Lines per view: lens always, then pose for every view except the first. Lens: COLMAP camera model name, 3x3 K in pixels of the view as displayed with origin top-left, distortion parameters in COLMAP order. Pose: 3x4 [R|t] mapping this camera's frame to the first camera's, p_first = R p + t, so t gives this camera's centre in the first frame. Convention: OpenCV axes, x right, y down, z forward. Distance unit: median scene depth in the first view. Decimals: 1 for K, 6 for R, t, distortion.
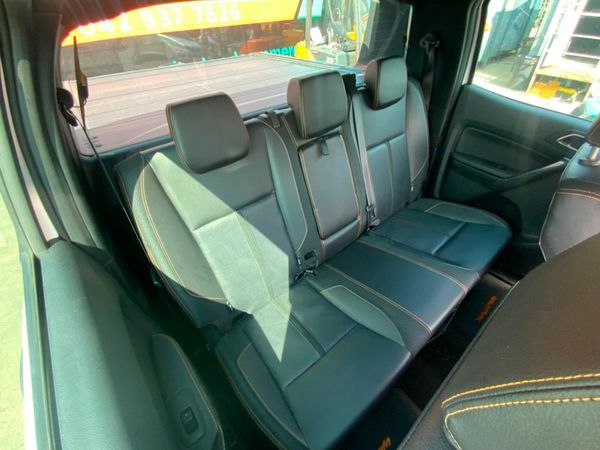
lens RADIAL K [[244.7, 0, 299.3], [0, 244.7, 223.7], [0, 0, 1]] dist [0.021426, -0.017478]
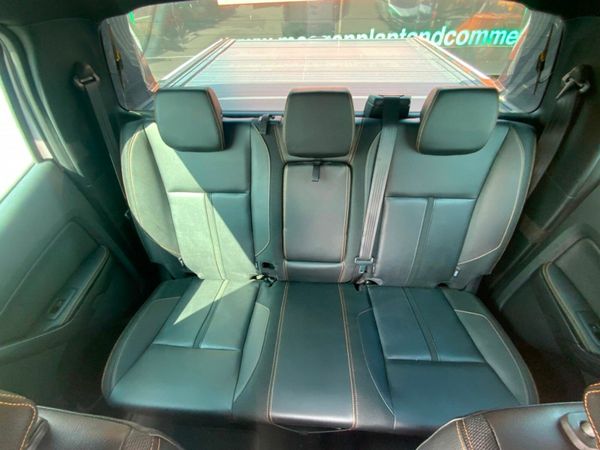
lens RADIAL K [[242.2, 0, 300.0], [0, 242.2, 225.0], [0, 0, 1]] dist [0.000931, -0.009906]
pose [[0.740566, 0.498603, -0.450509, 0.541739], [-0.451320, 0.865756, 0.216281, -0.309528], [0.497869, 0.043153, 0.866178, 0.233046]]
